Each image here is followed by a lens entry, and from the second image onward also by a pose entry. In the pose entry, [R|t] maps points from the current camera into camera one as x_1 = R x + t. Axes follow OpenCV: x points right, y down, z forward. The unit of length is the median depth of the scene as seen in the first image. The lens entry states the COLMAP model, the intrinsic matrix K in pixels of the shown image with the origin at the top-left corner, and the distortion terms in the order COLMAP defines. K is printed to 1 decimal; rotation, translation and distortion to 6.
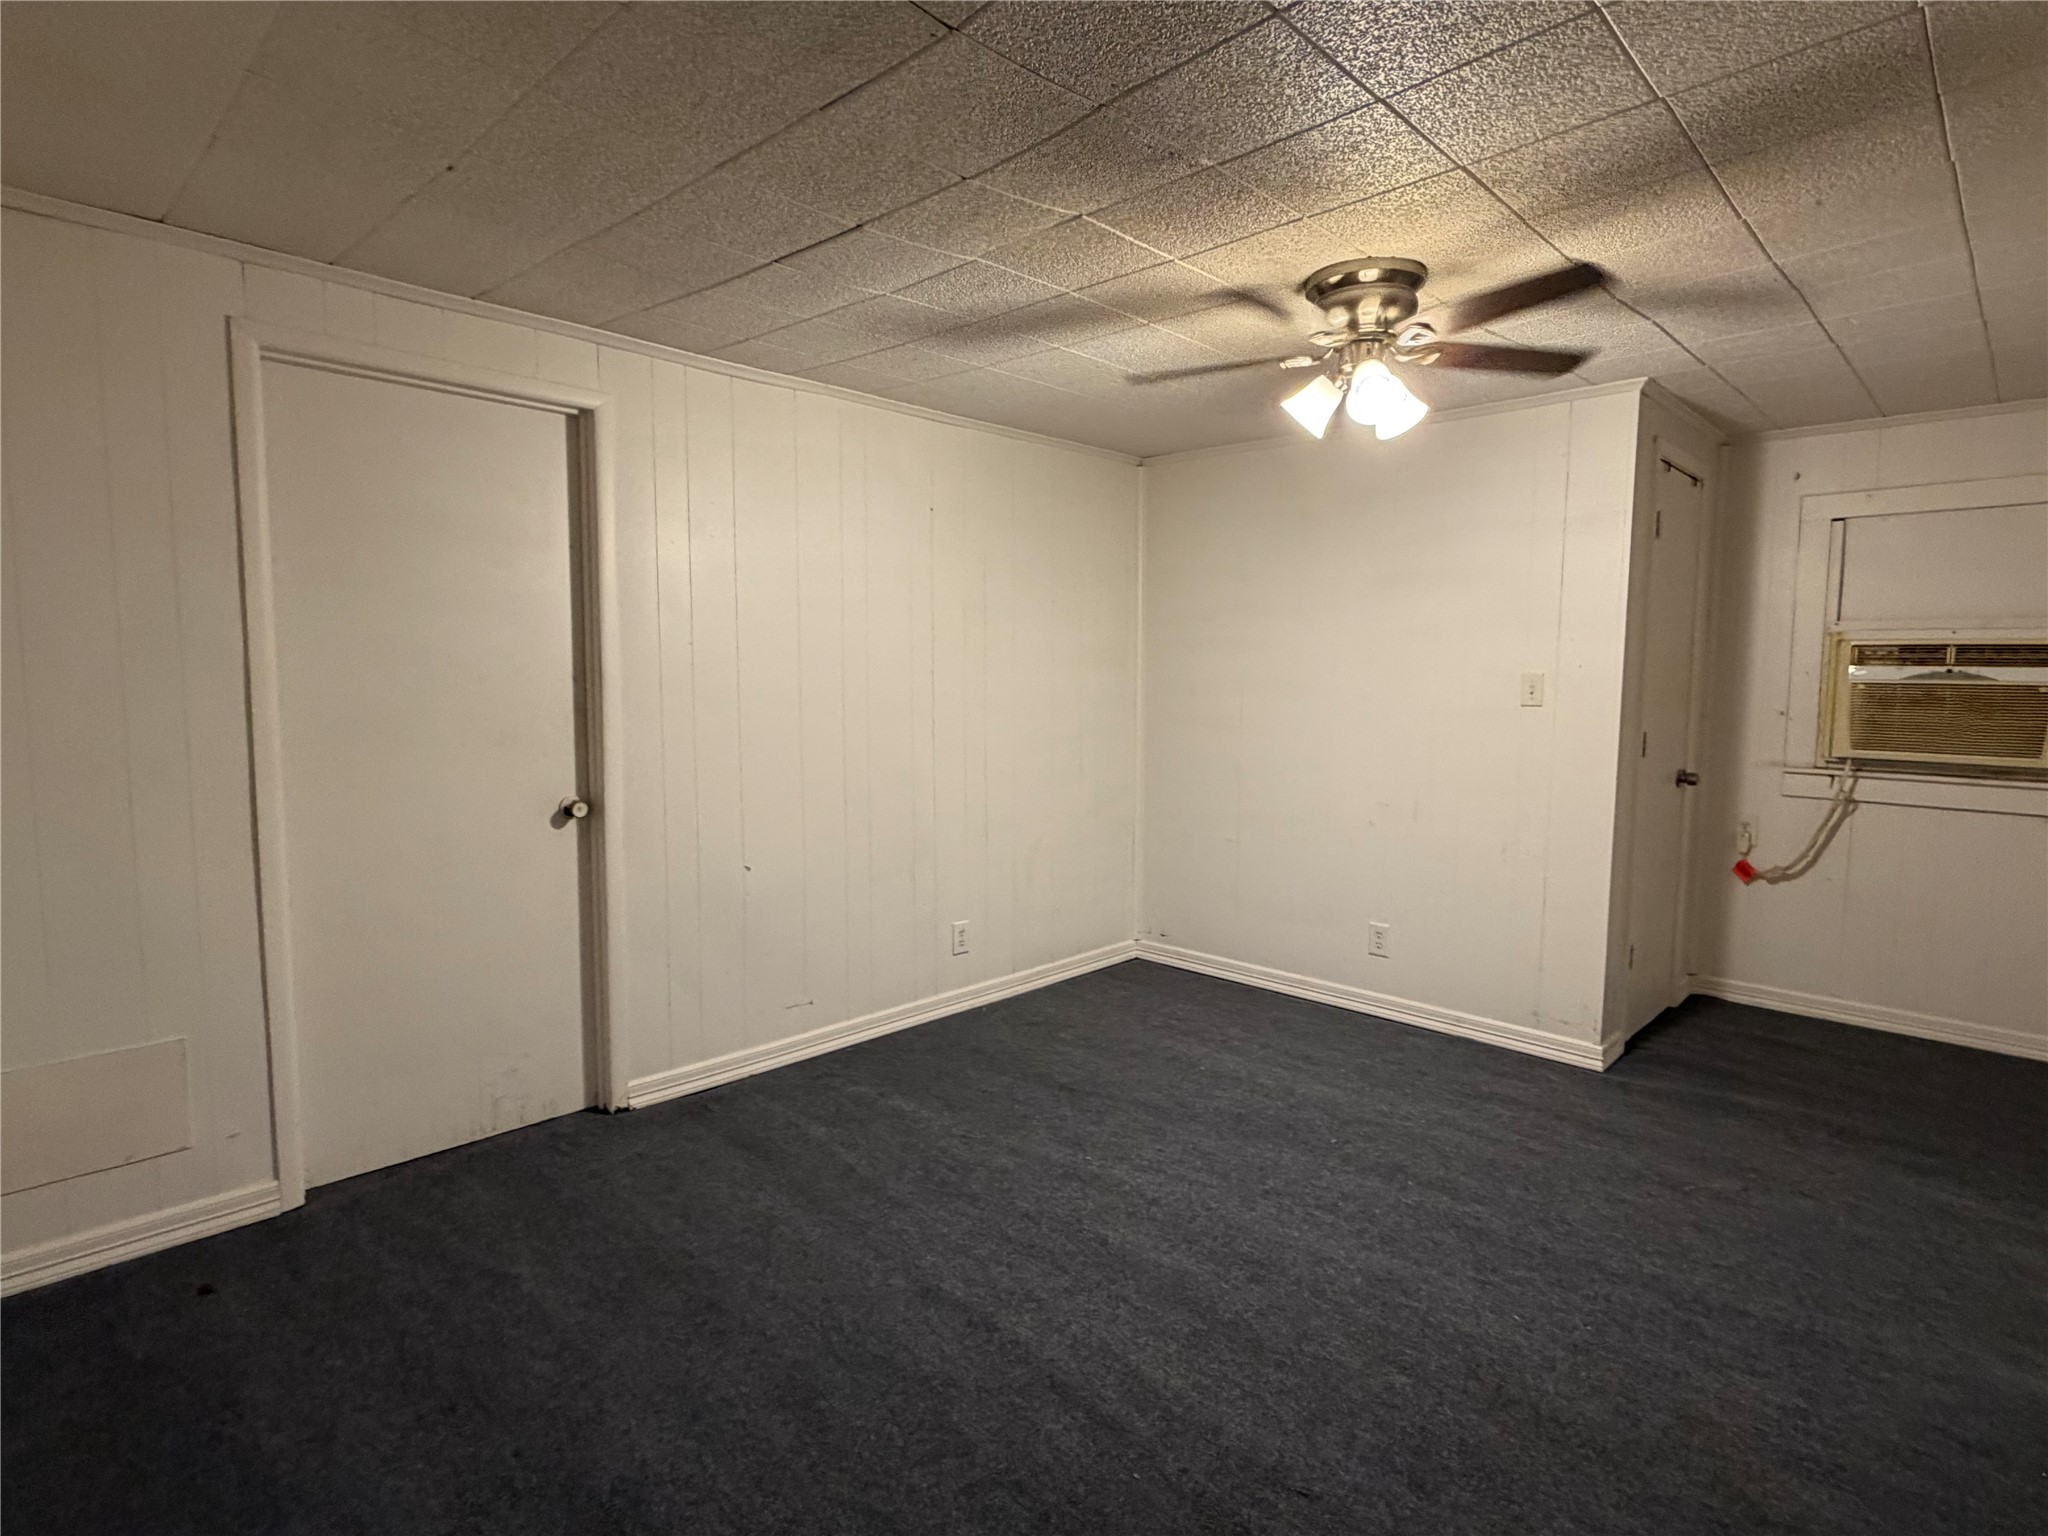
lens RADIAL K [[1036.0, 0, 1024.8], [0, 1036.0, 769.0], [0, 0, 1]] dist [-0.000007, -0.000069]
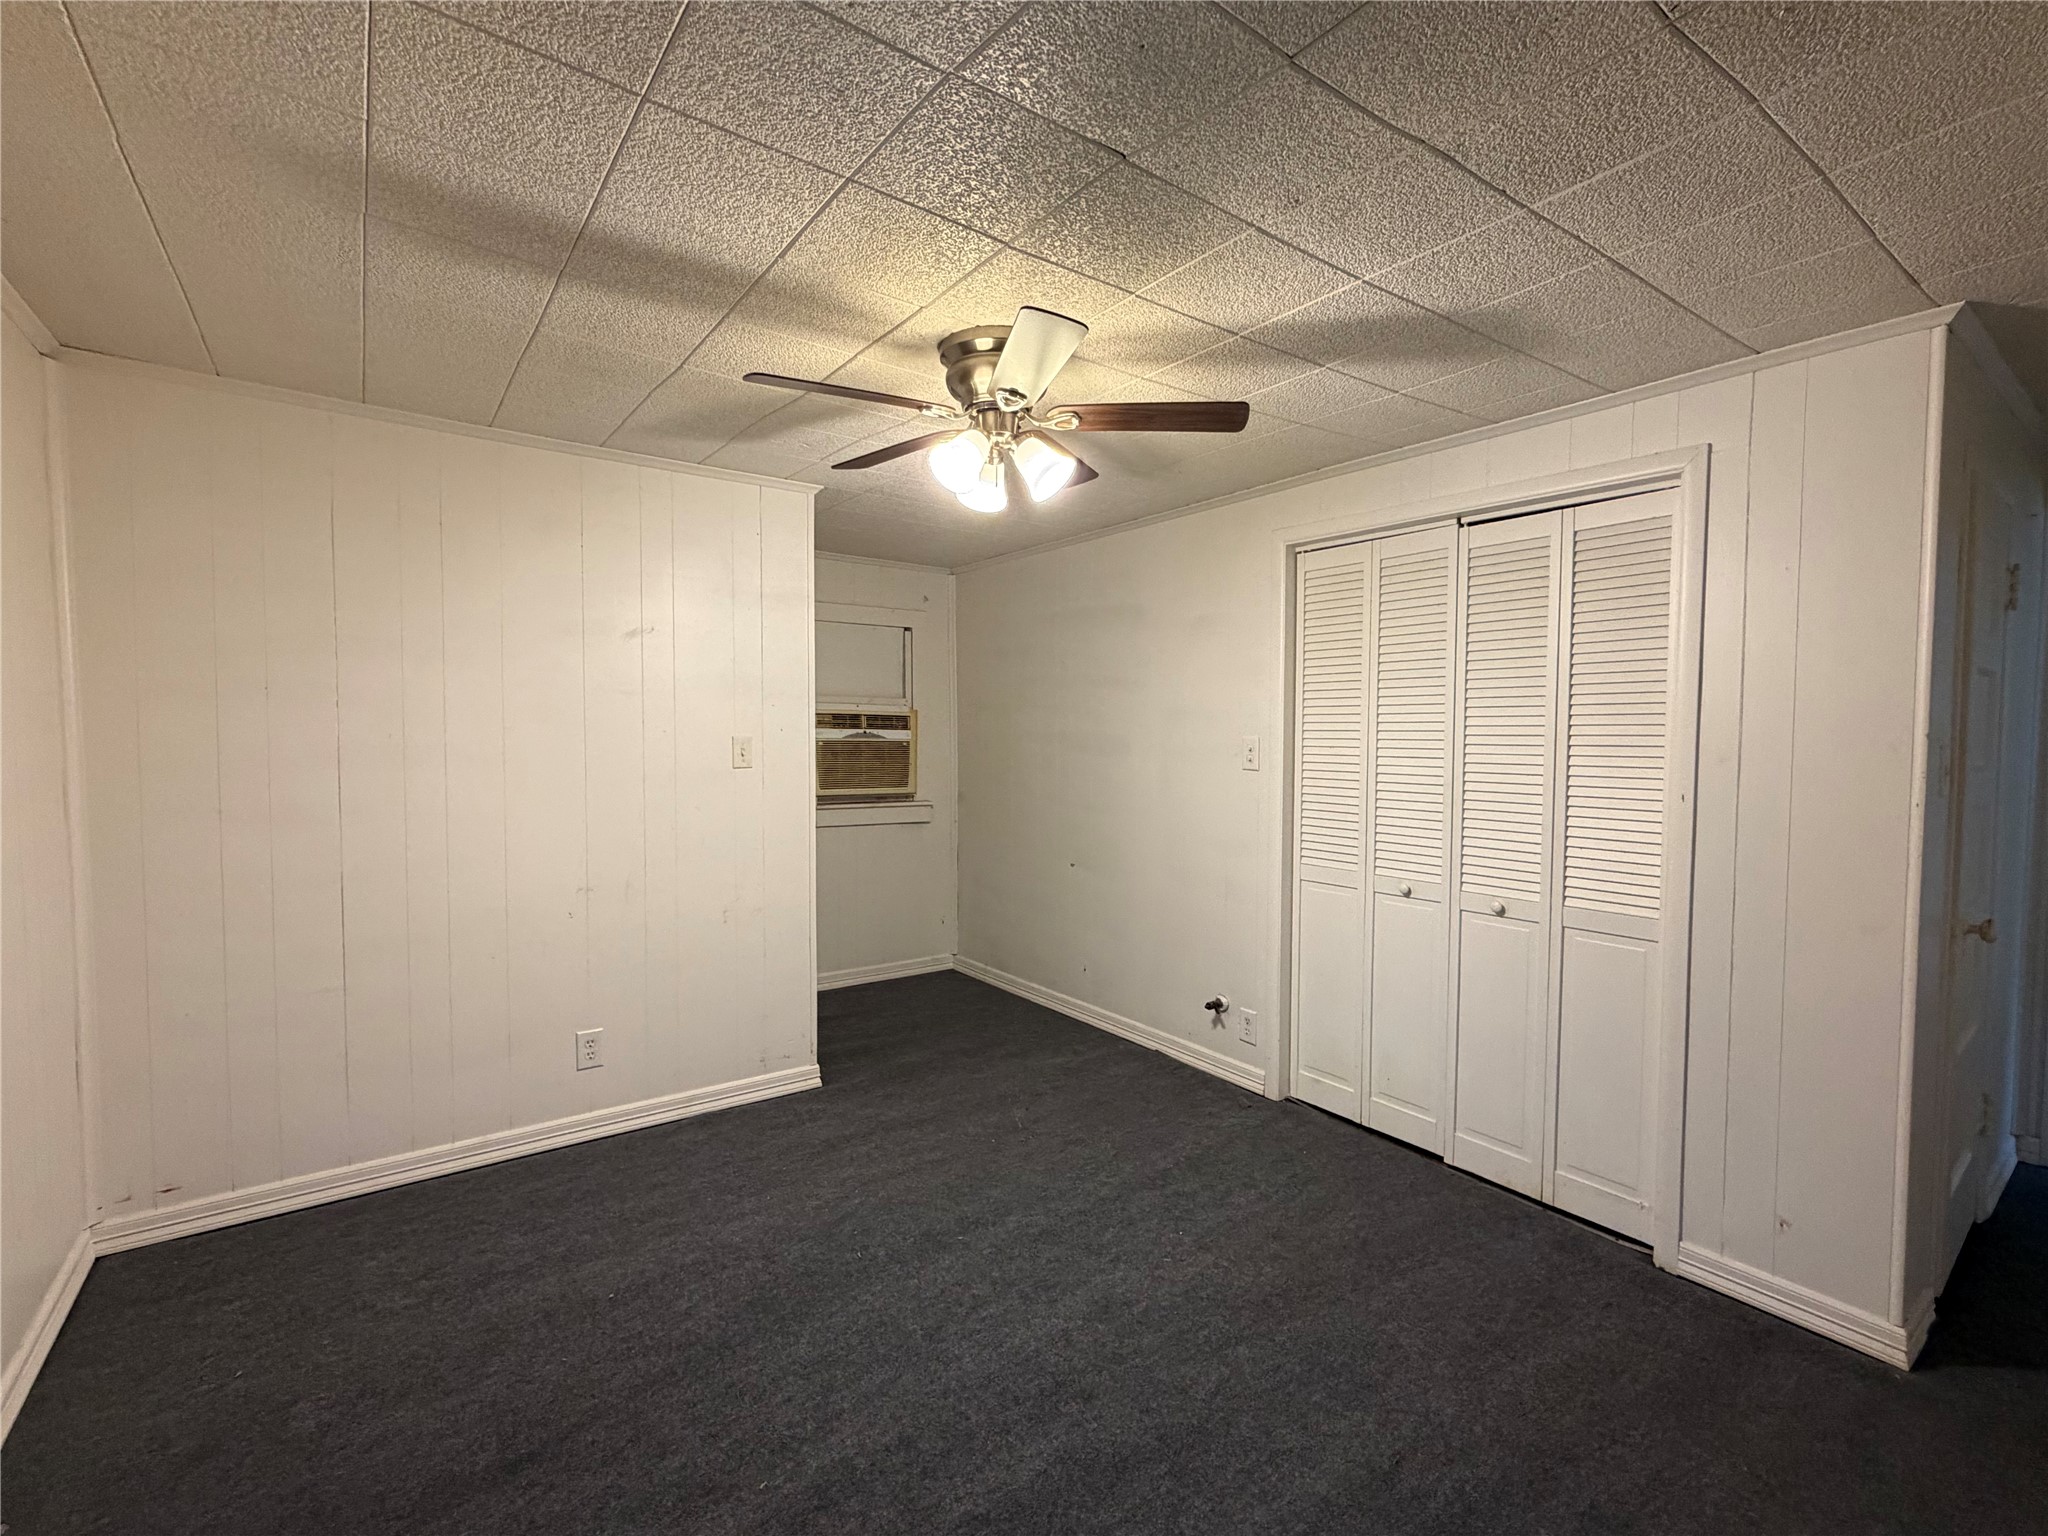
lens RADIAL K [[922.3, 0, 1022.3], [0, 922.3, 763.6], [0, 0, 1]] dist [0.002273, -0.000081]
pose [[0.169063, -0.038733, 0.984844, -0.390629], [0.085096, 0.996070, 0.024566, -0.066465], [-0.981925, 0.079653, 0.171695, 0.584732]]
